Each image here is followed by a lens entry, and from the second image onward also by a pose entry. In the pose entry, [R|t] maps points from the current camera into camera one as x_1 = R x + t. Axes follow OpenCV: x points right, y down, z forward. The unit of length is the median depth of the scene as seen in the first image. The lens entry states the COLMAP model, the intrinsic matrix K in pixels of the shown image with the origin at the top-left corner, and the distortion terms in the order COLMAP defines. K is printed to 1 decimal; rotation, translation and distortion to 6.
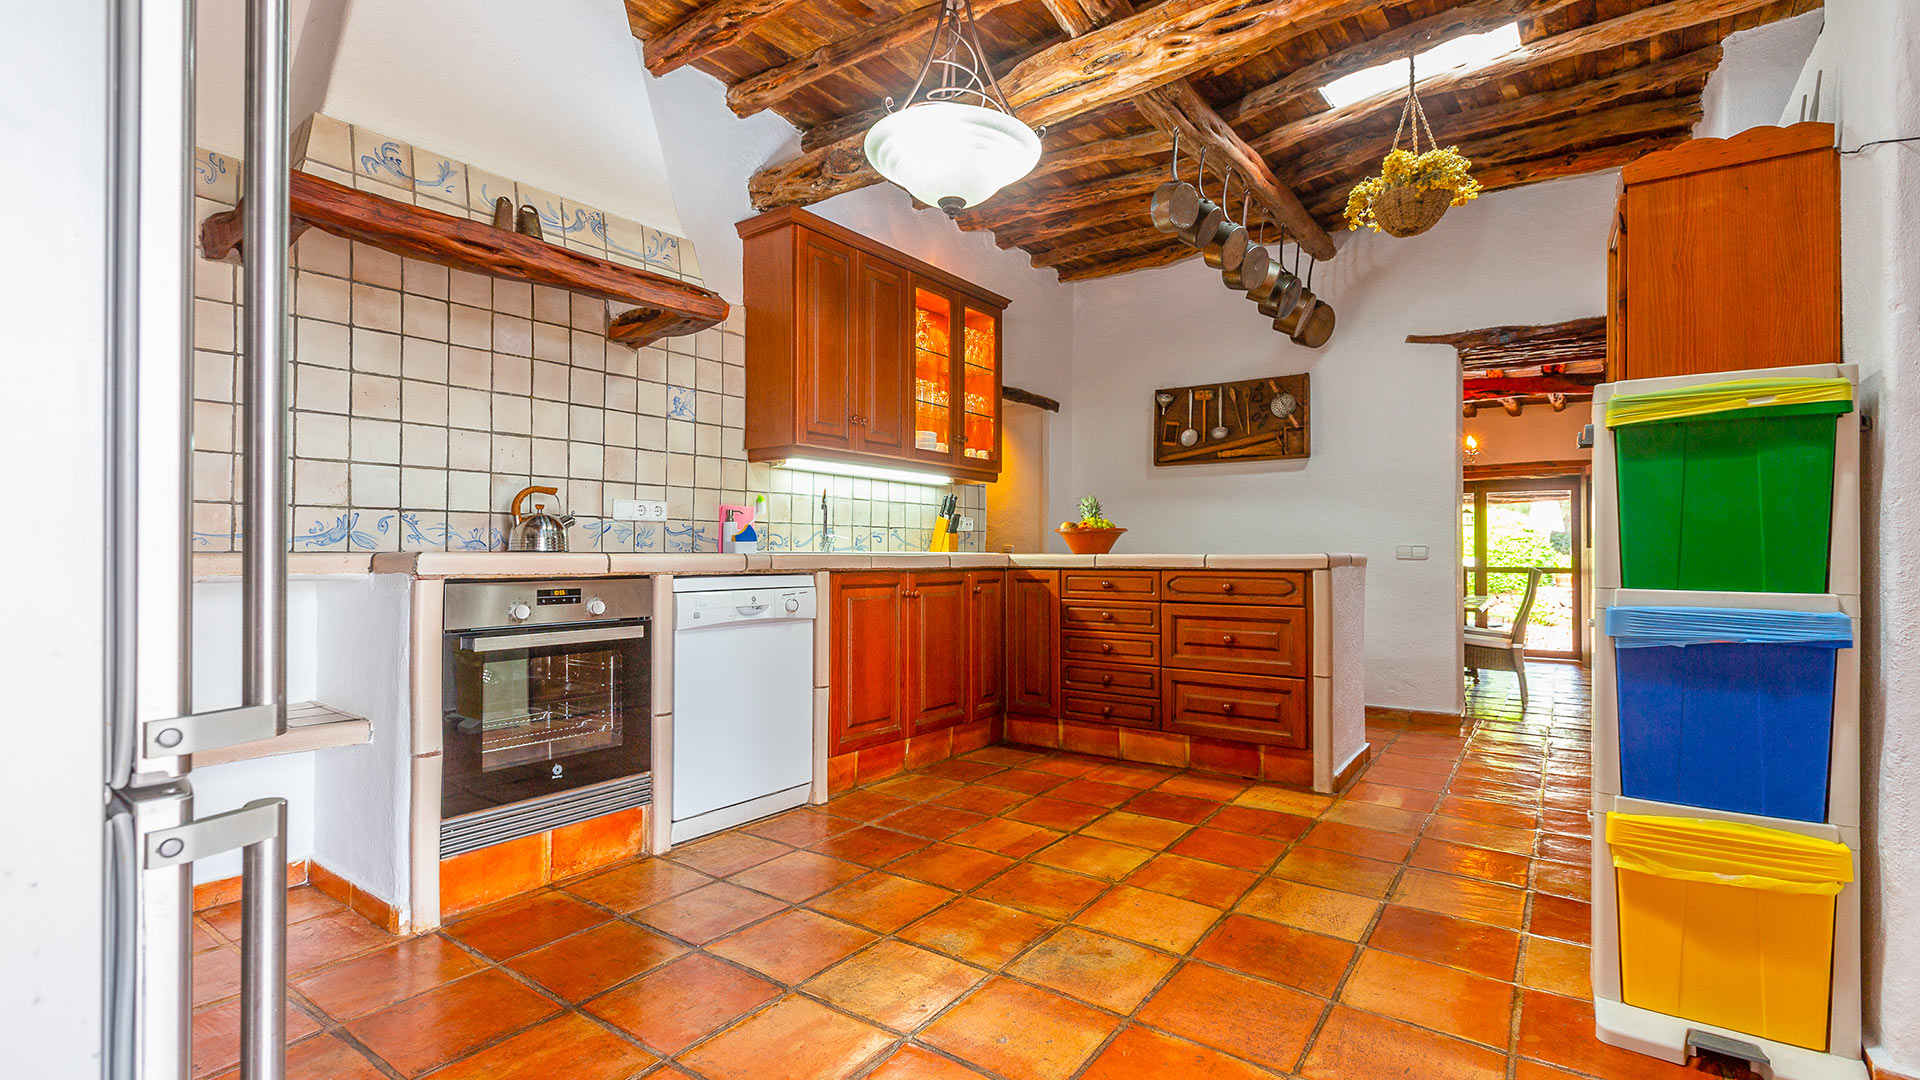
lens RADIAL K [[860.0, 0, 958.5], [0, 860.0, 541.1], [0, 0, 1]] dist [-0.001659, -0.000014]
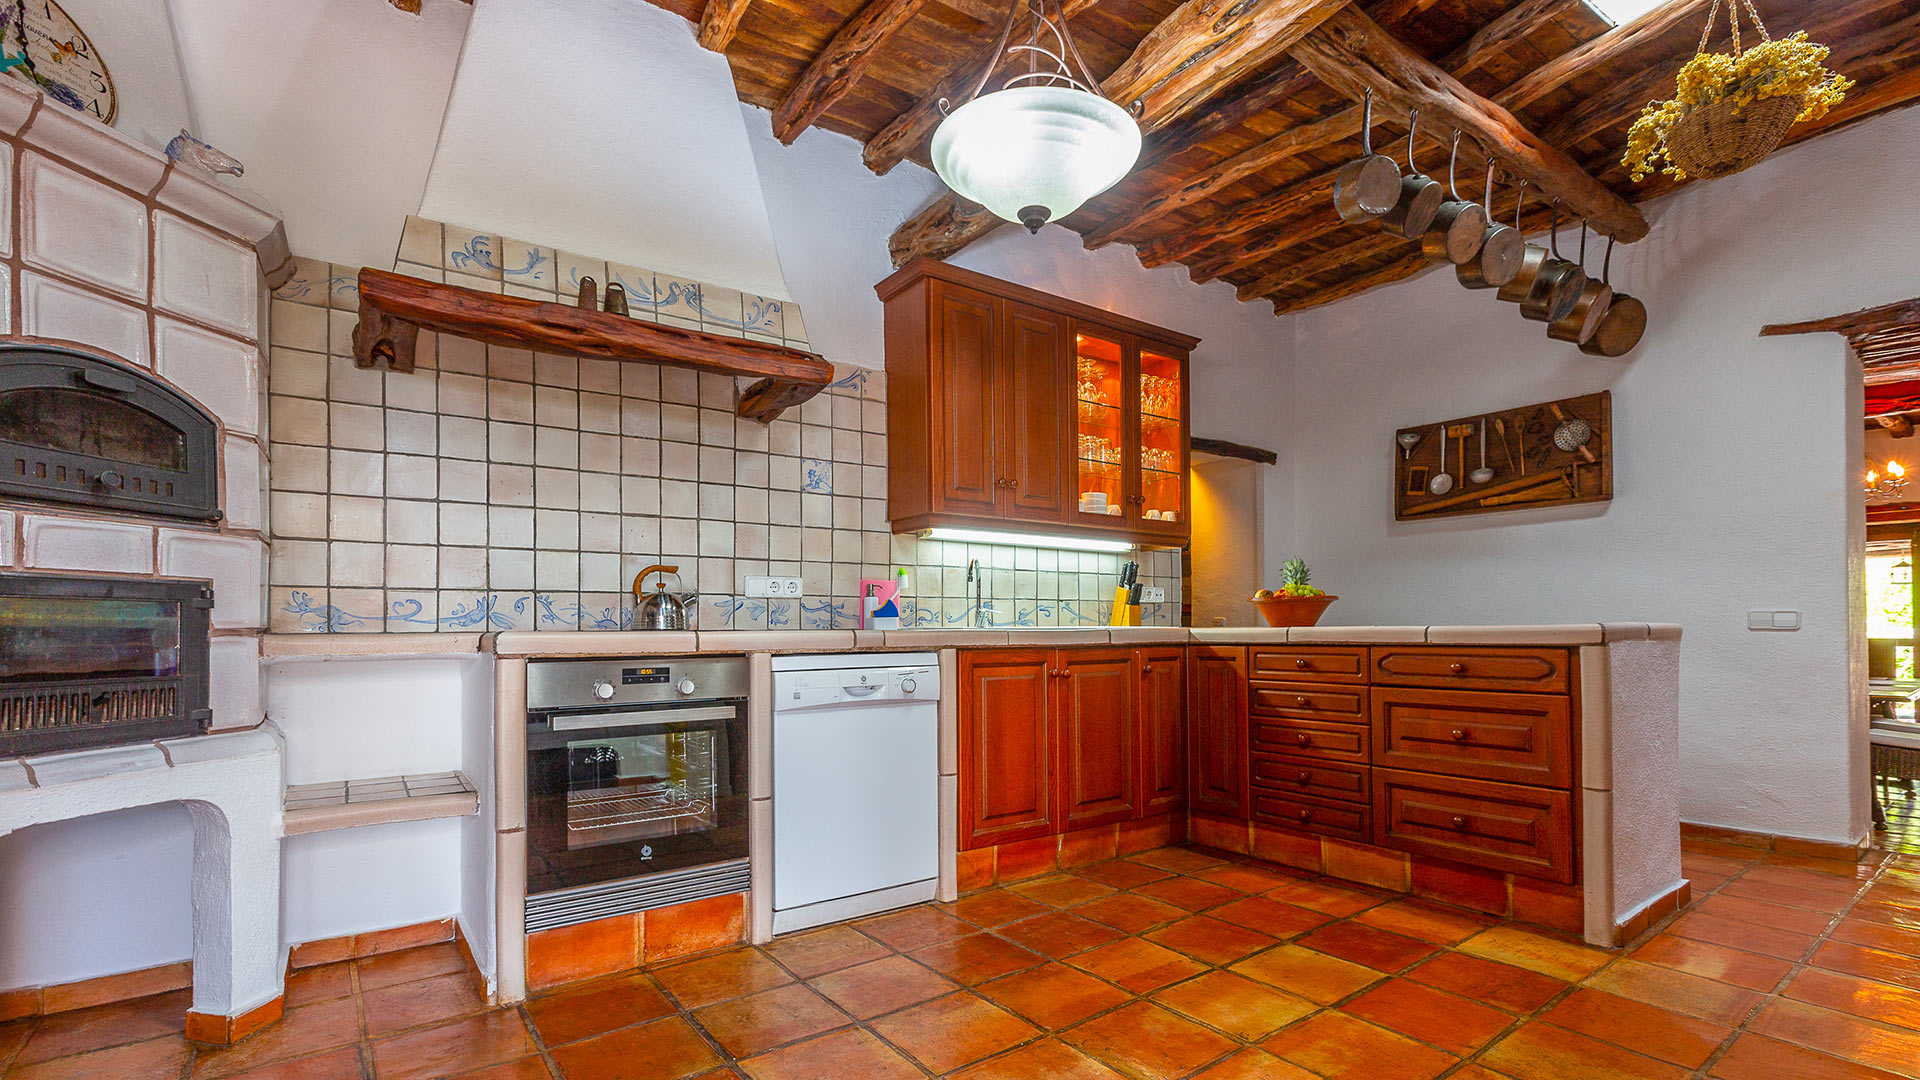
lens RADIAL K [[860.0, 0, 954.4], [0, 860.0, 619.5], [0, 0, 1]] dist [-0.001659, -0.000014]
pose [[0.951081, -0.011997, -0.308708, 0.135019], [0.013303, 0.999909, 0.002128, 0.002031], [0.308654, -0.006131, 0.951155, 0.130607]]
